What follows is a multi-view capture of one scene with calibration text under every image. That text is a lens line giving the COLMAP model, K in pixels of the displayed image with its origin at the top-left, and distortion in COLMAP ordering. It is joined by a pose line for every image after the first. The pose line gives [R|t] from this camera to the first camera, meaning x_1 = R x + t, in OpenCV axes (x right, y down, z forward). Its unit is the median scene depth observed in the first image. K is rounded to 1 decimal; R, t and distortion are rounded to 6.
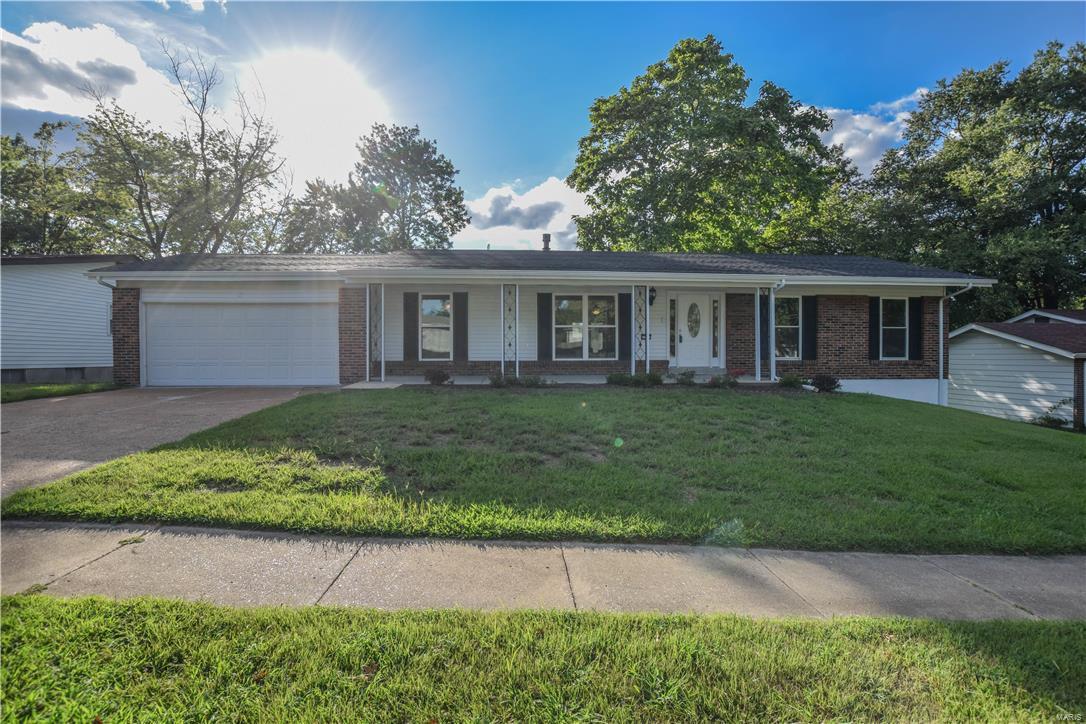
lens RADIAL K [[480.4, 0, 543.0], [0, 480.4, 362.0], [0, 0, 1]] dist [-0.025389, 0.005813]
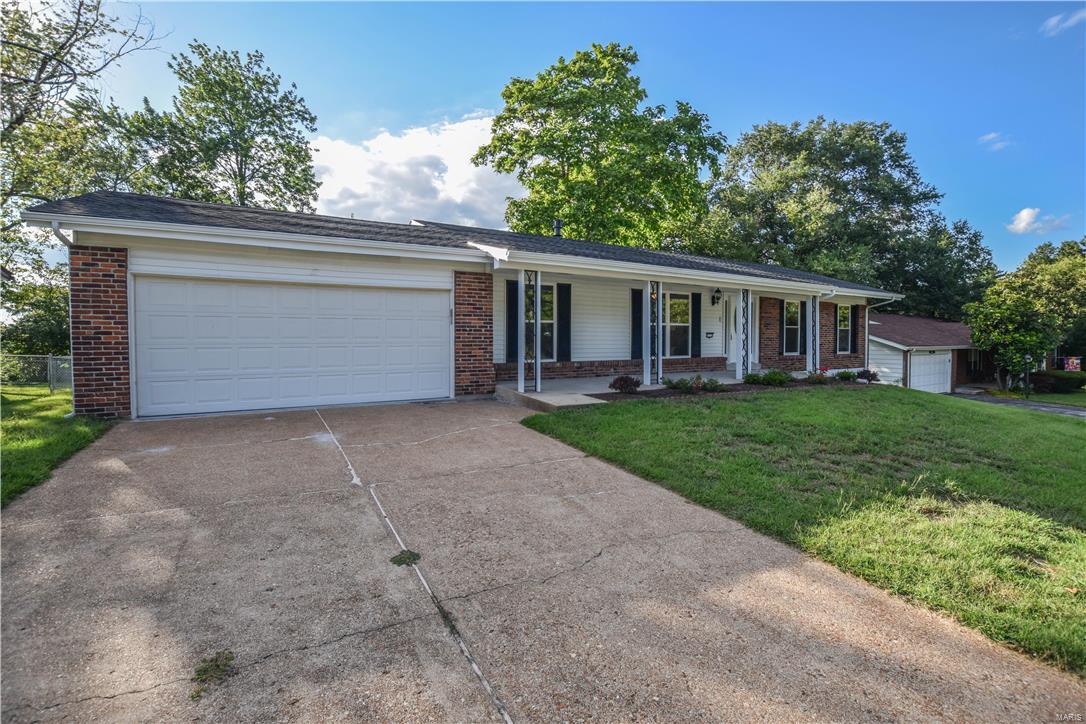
lens RADIAL K [[480.4, 0, 543.0], [0, 480.4, 362.0], [0, 0, 1]] dist [-0.025389, 0.005813]
pose [[0.892724, -0.019987, 0.450161, -0.576155], [0.003514, 0.999294, 0.037400, -0.033105], [-0.450590, -0.031806, 0.892164, 0.220743]]
